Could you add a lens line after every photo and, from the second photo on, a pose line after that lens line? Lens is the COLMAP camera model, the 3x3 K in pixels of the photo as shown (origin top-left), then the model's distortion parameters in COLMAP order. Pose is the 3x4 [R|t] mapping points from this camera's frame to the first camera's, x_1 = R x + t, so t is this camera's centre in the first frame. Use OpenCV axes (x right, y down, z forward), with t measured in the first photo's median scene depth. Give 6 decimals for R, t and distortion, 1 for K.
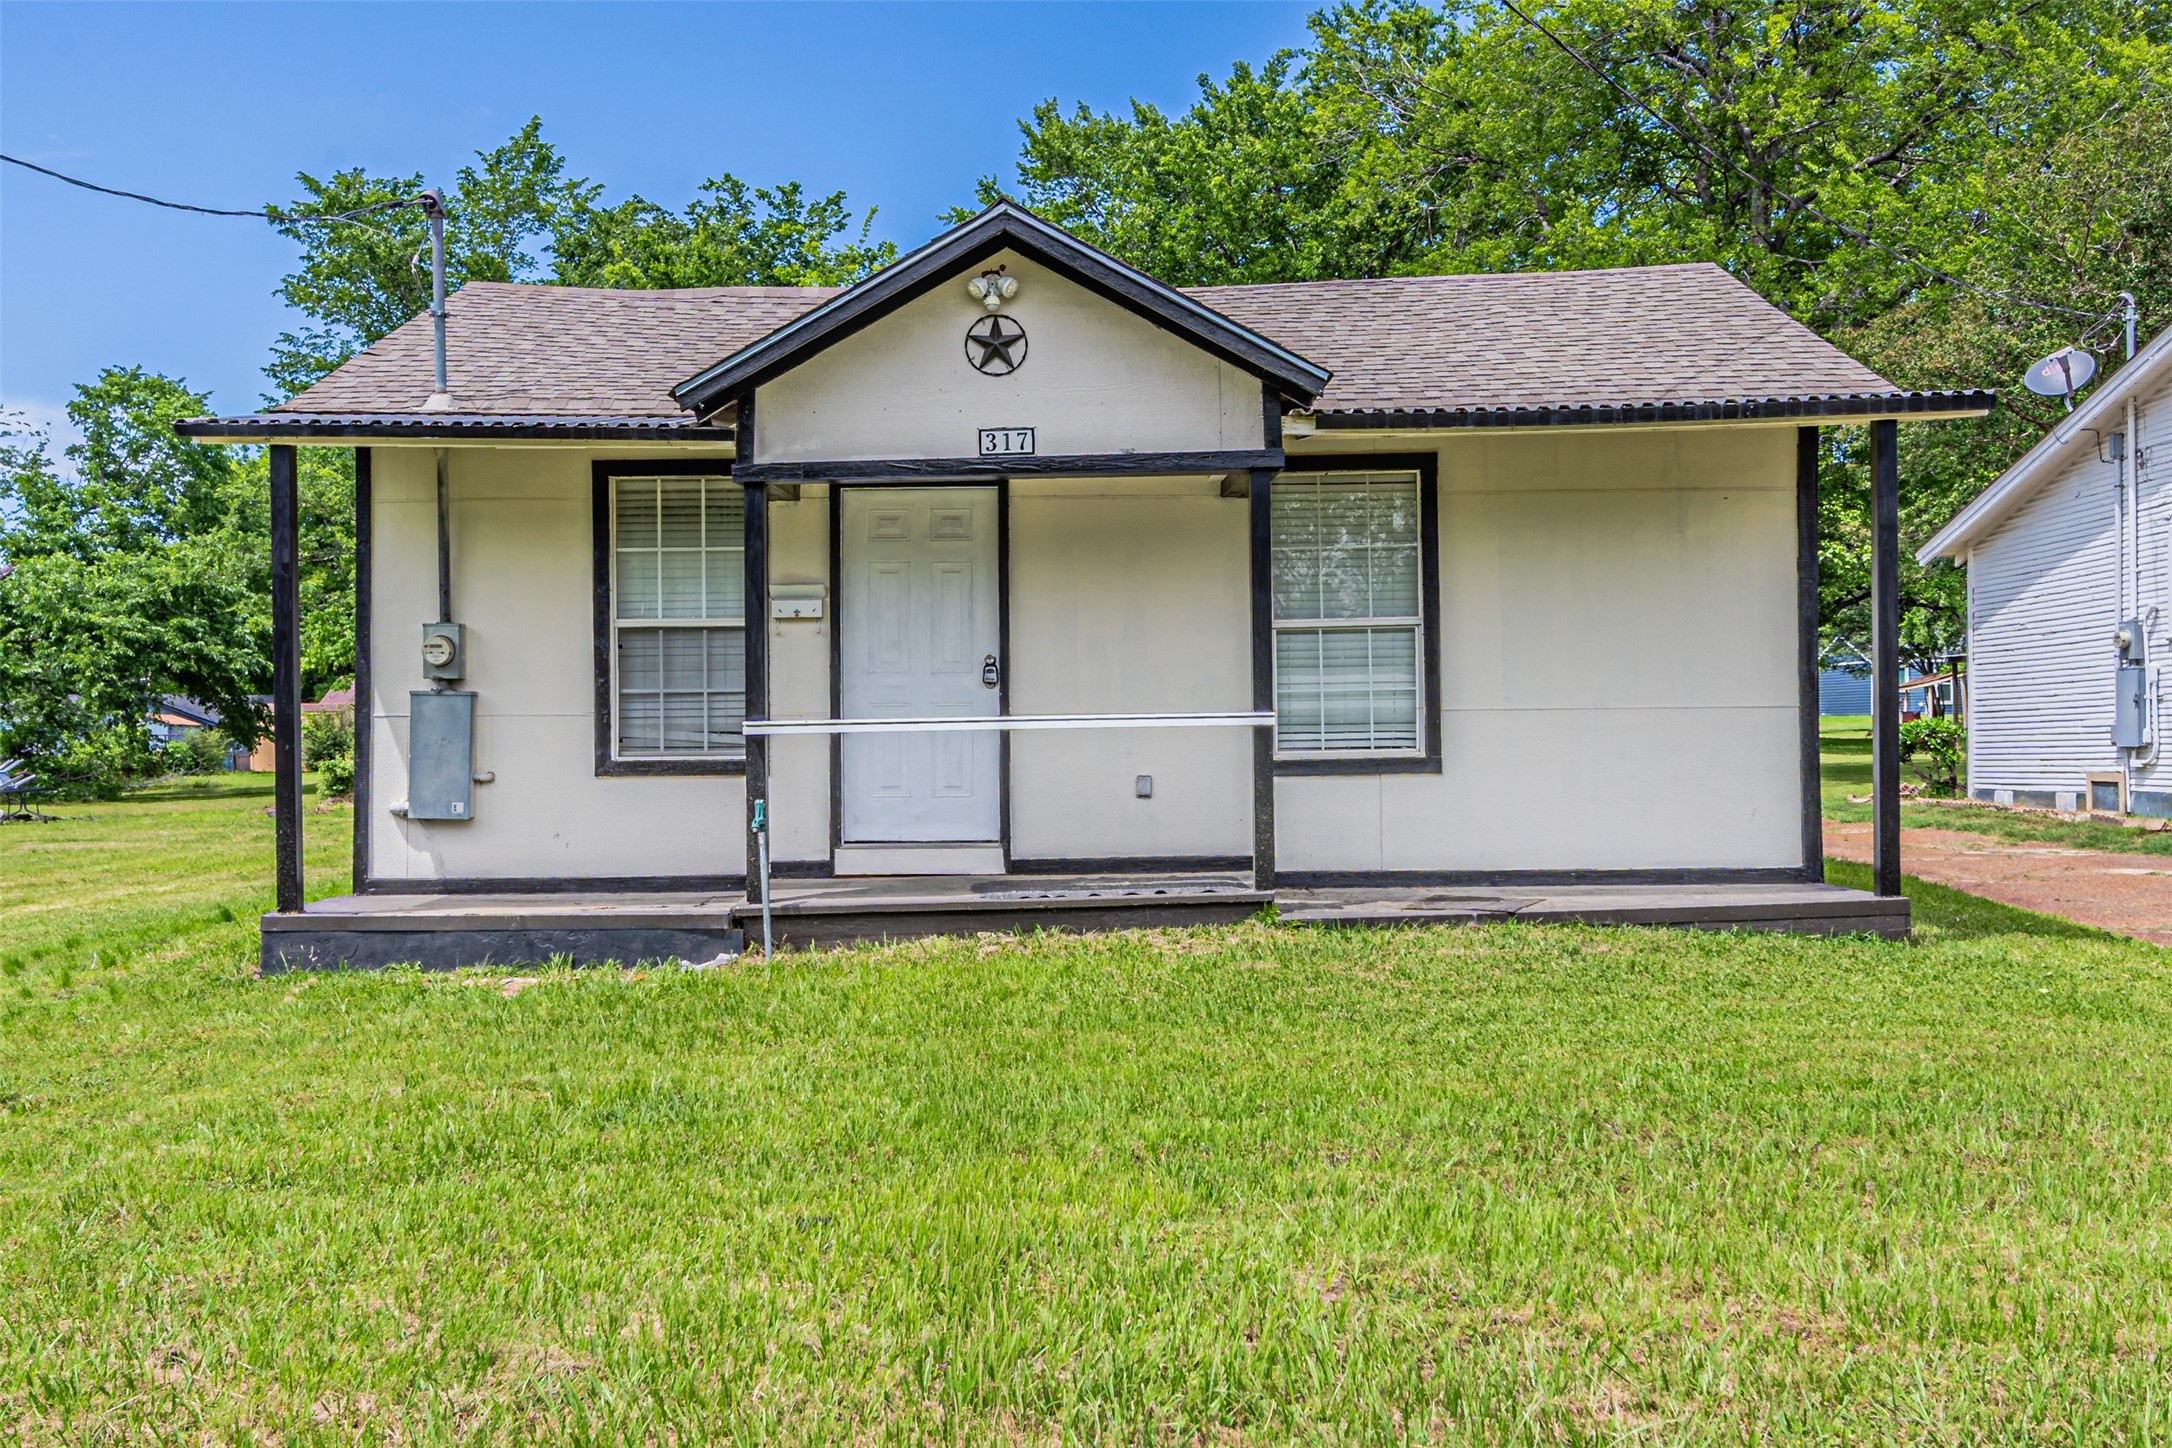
lens RADIAL K [[2062.8, 0, 1090.0], [0, 2062.8, 777.8], [0, 0, 1]] dist [0.002309, 0.006105]
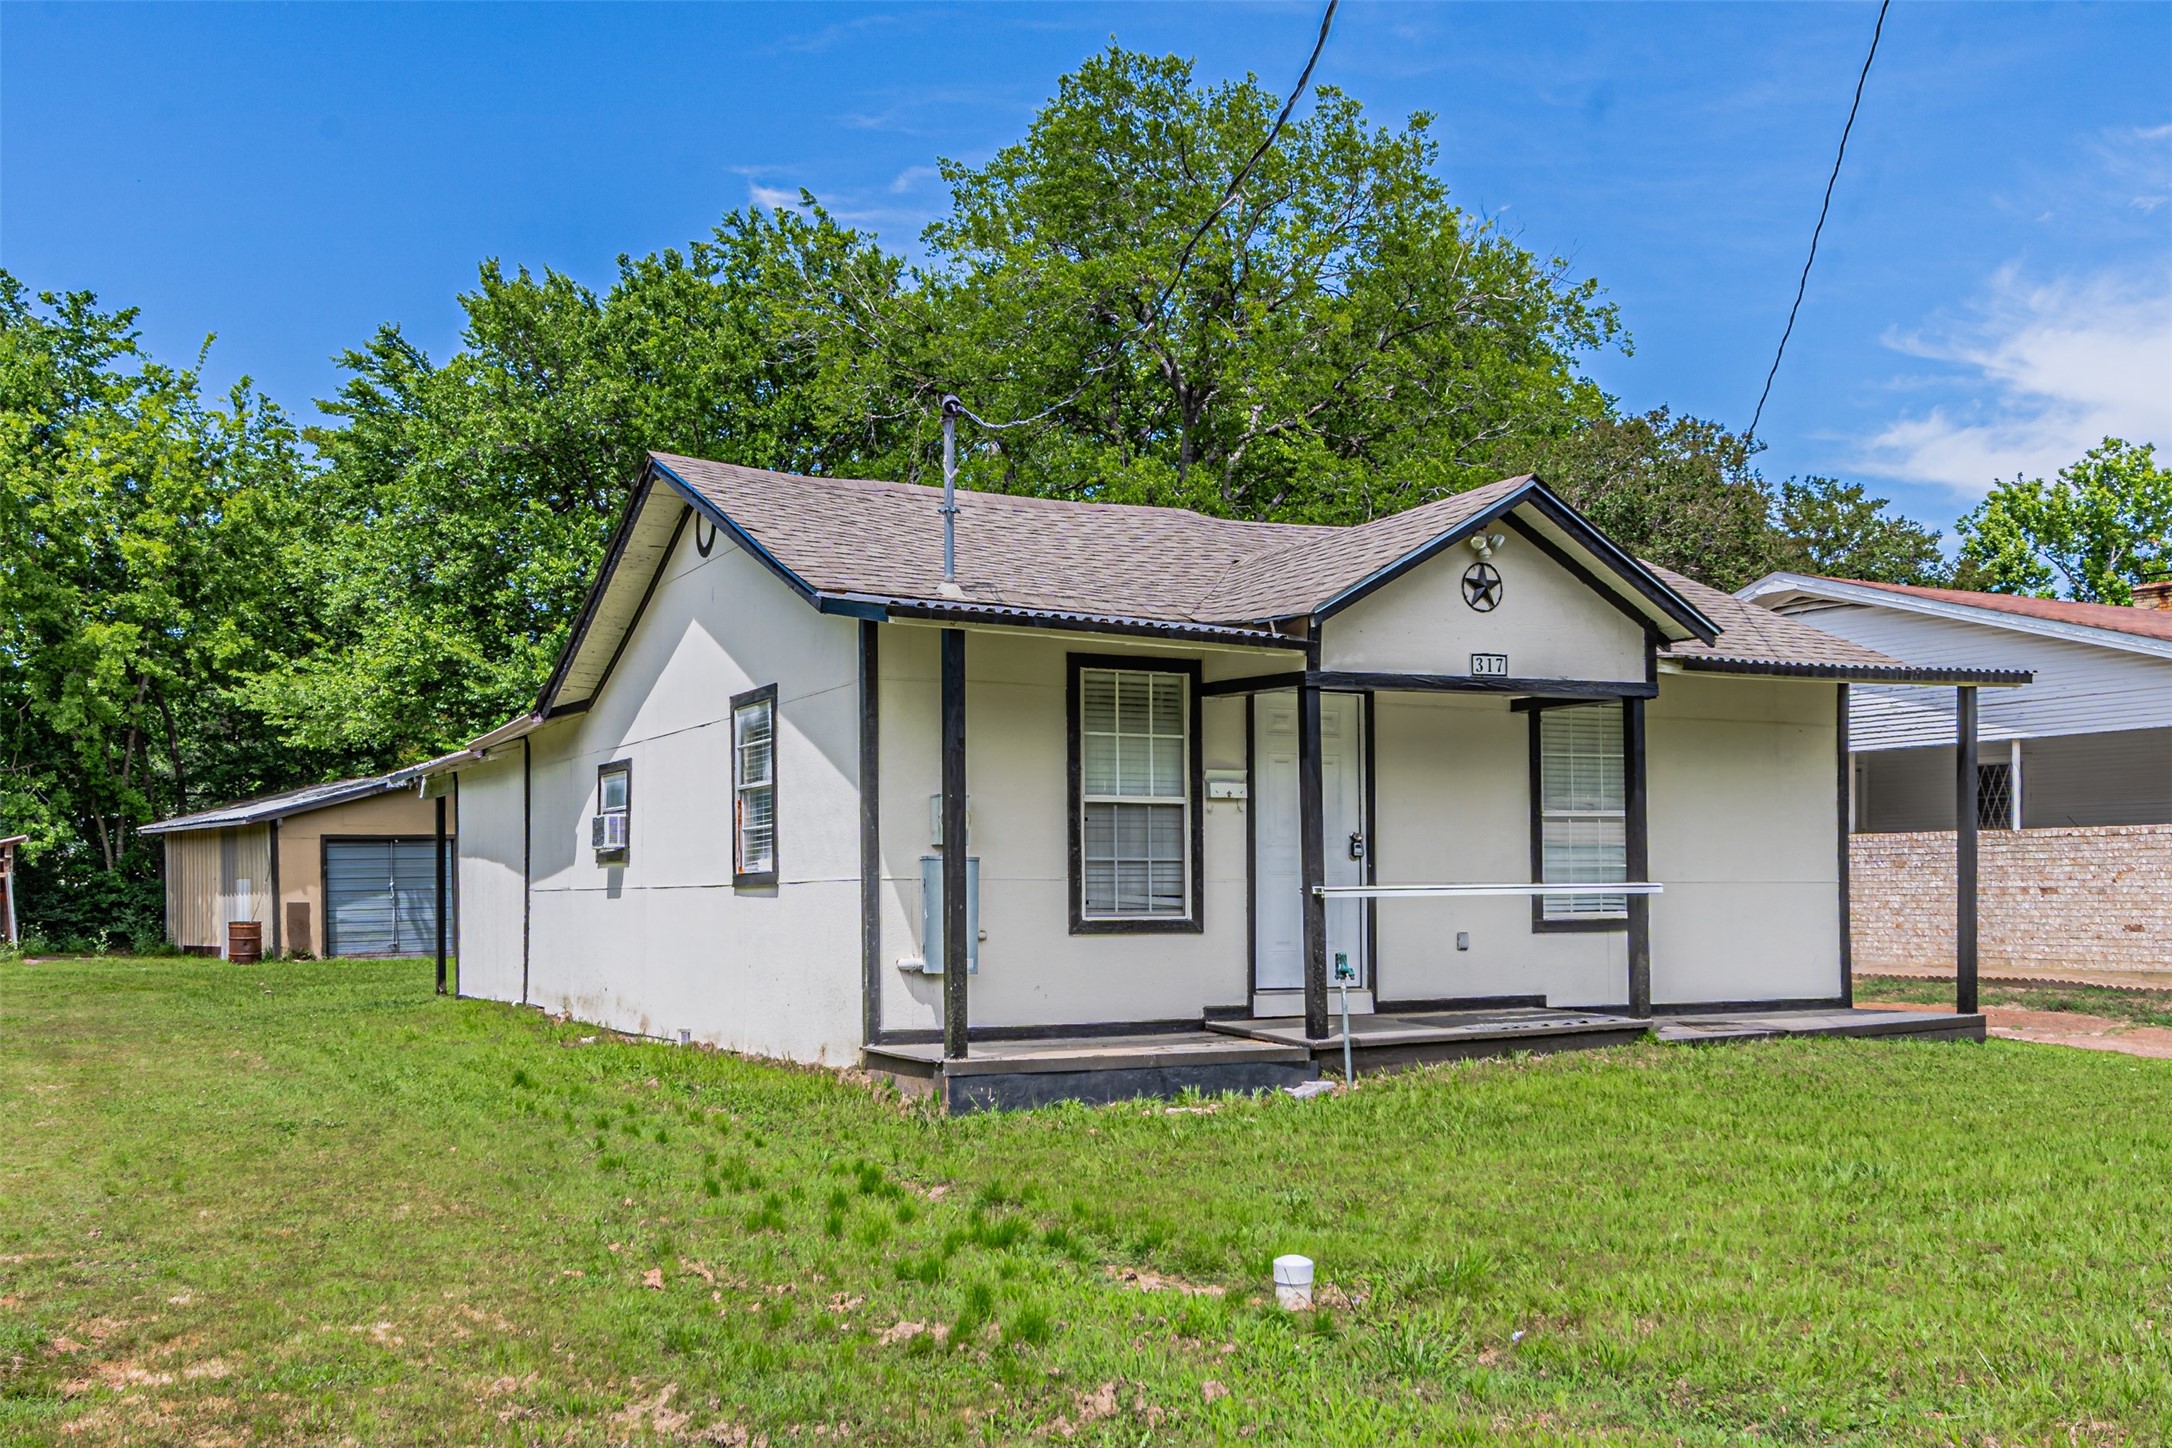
lens RADIAL K [[2014.6, 0, 1076.6], [0, 2014.6, 978.1], [0, 0, 1]] dist [0.003813, 0.005552]
pose [[0.884515, -0.012600, 0.466342, -0.748661], [0.005071, 0.999836, 0.017398, 0.004044], [-0.466484, -0.013024, 0.884434, 0.028654]]
